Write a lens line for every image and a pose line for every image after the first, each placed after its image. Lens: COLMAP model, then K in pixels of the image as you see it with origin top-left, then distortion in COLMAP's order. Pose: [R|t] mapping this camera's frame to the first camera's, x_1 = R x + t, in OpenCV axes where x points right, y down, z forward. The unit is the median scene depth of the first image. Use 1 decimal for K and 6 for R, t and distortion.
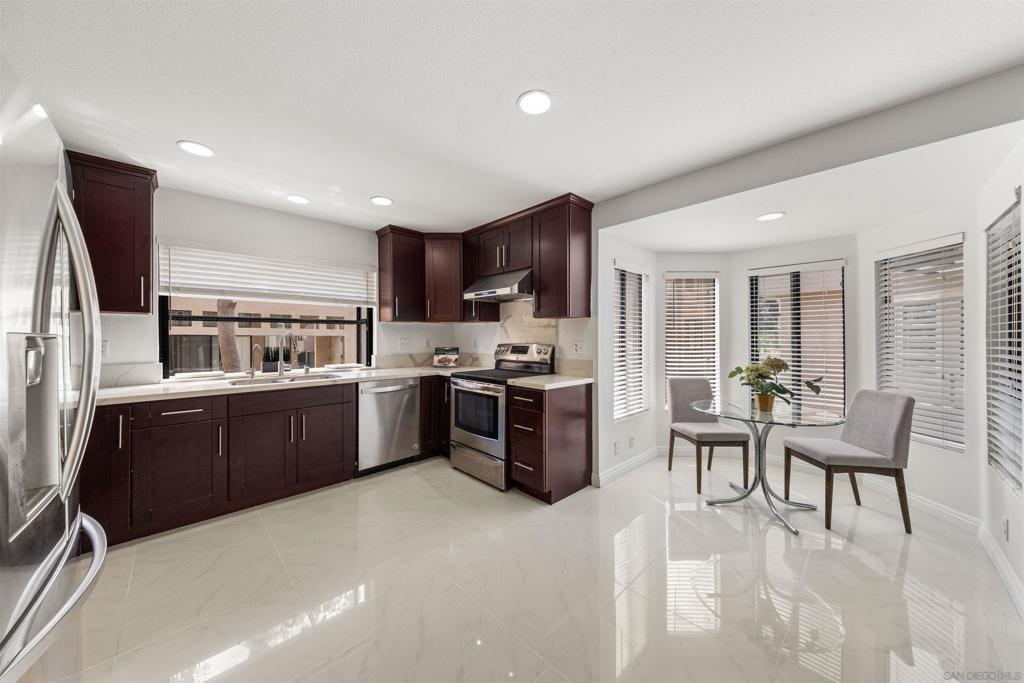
lens RADIAL K [[342.1, 0, 512.0], [0, 342.1, 335.0], [0, 0, 1]] dist [0.000965, 0.000011]
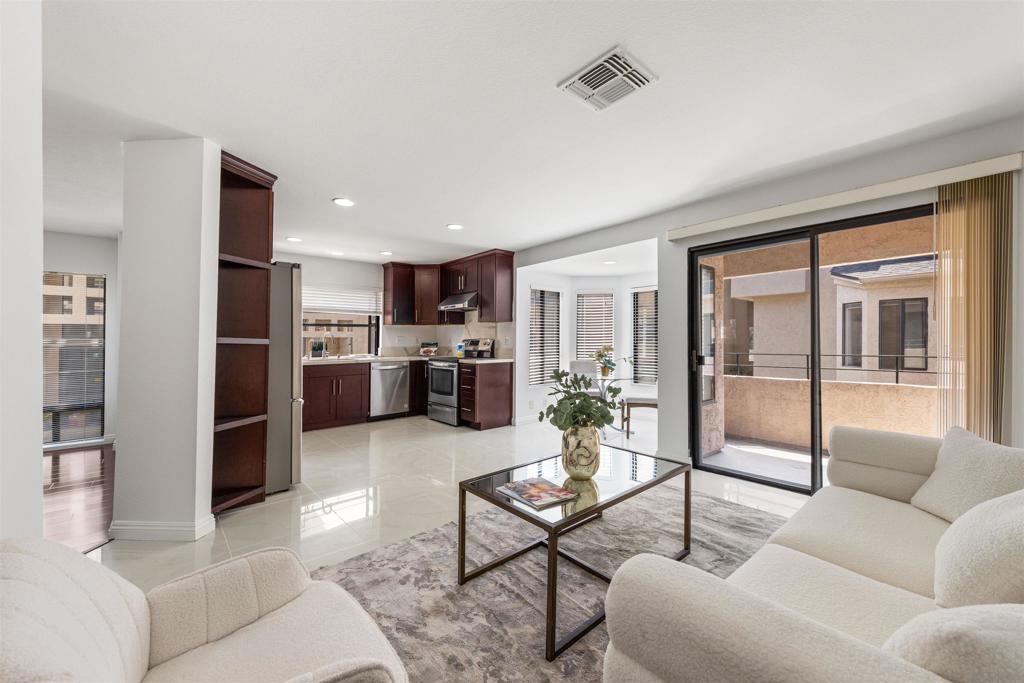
lens RADIAL K [[392.1, 0, 516.8], [0, 392.1, 318.6], [0, 0, 1]] dist [0.001428, 0.000164]
pose [[0.999231, -0.006696, -0.038643, 0.282847], [0.004732, 0.998703, -0.050693, 0.024288], [0.038932, 0.050471, 0.997966, -0.750316]]
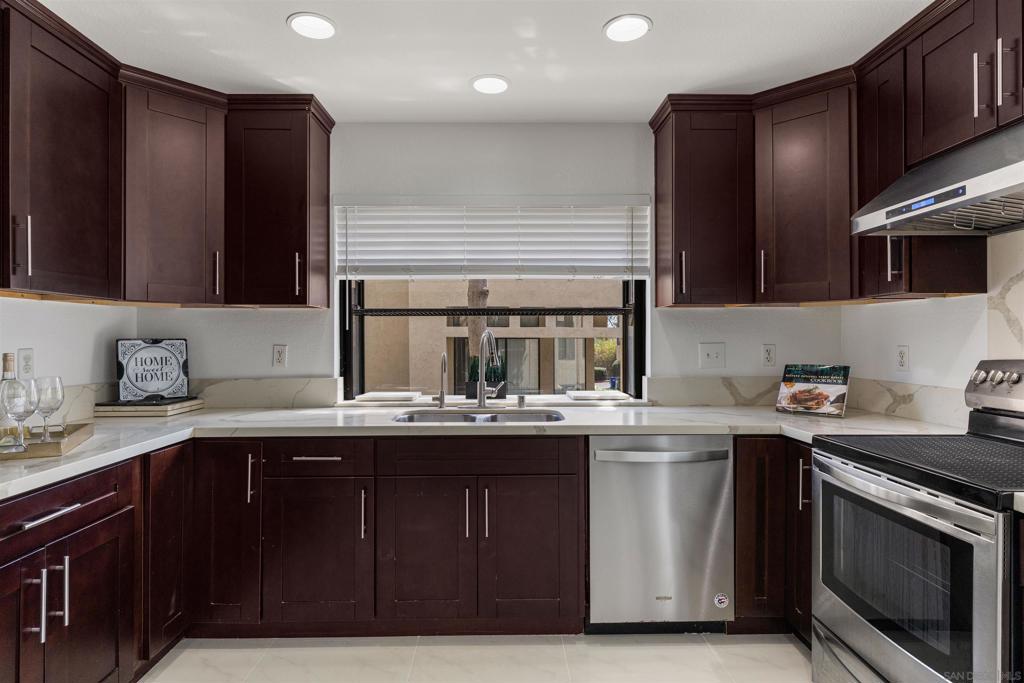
lens RADIAL K [[554.2, 0, 510.0], [0, 554.2, 339.3], [0, 0, 1]] dist [0.004779, -0.003118]
pose [[0.725206, -0.001650, -0.688530, -0.000687], [0.005356, 0.999980, 0.003246, 0.002470], [0.688511, -0.006042, 0.725201, 0.325465]]
